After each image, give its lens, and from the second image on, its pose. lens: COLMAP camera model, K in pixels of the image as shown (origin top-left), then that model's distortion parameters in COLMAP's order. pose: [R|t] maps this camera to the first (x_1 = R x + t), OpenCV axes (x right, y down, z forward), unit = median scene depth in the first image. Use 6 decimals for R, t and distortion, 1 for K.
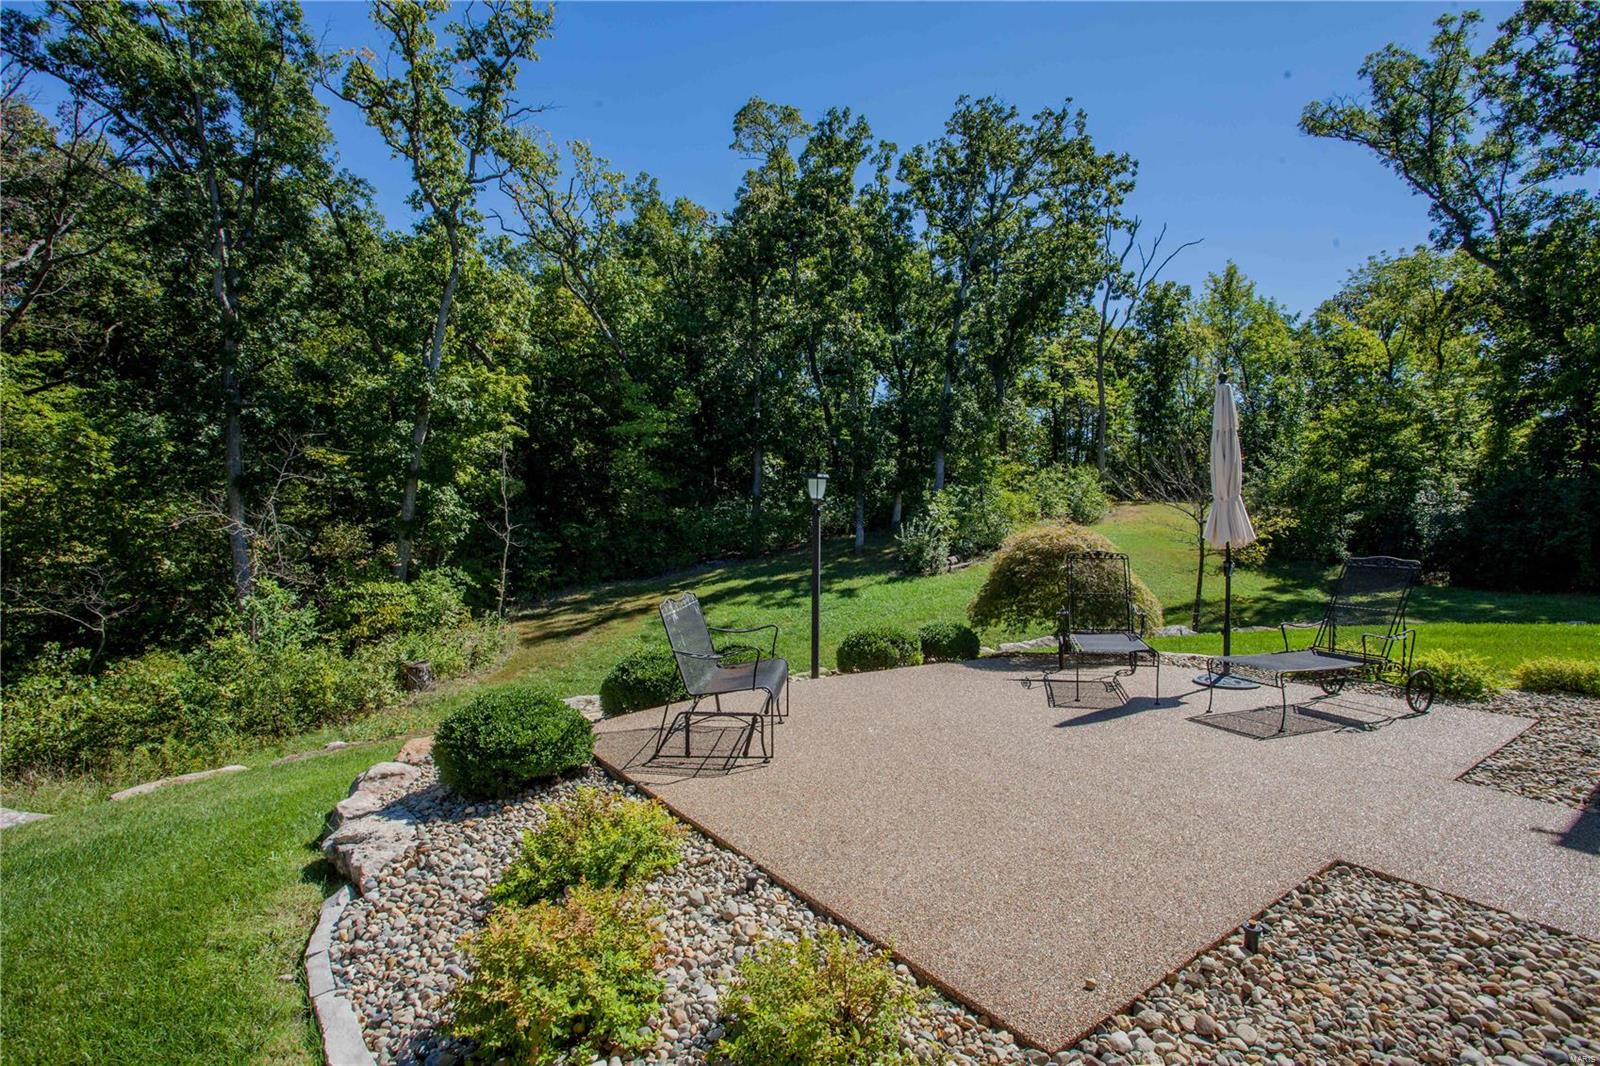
lens RADIAL K [[794.7, 0, 801.8], [0, 794.7, 540.6], [0, 0, 1]] dist [-0.047419, 0.026192]
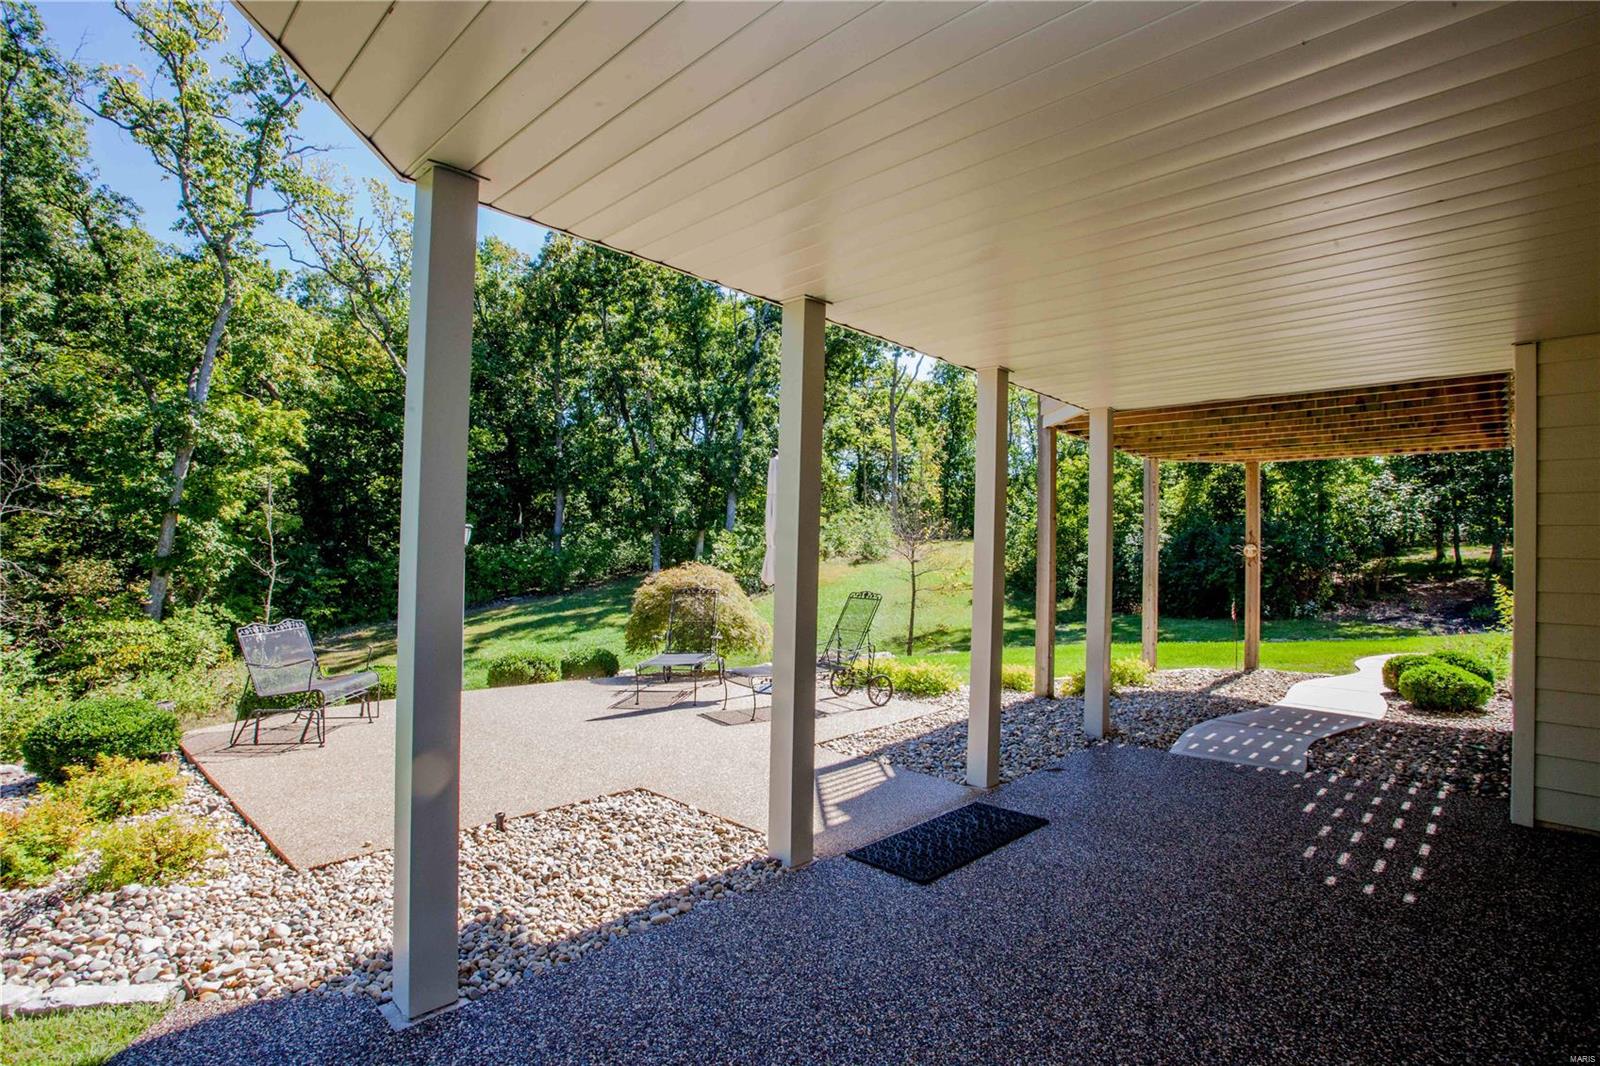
lens RADIAL K [[794.7, 0, 801.8], [0, 794.7, 540.6], [0, 0, 1]] dist [-0.047419, 0.026192]
pose [[0.982547, 0.006954, 0.185883, 0.086170], [0.001347, 0.999009, -0.044491, -0.001274], [-0.186008, 0.043965, 0.981564, -0.078705]]
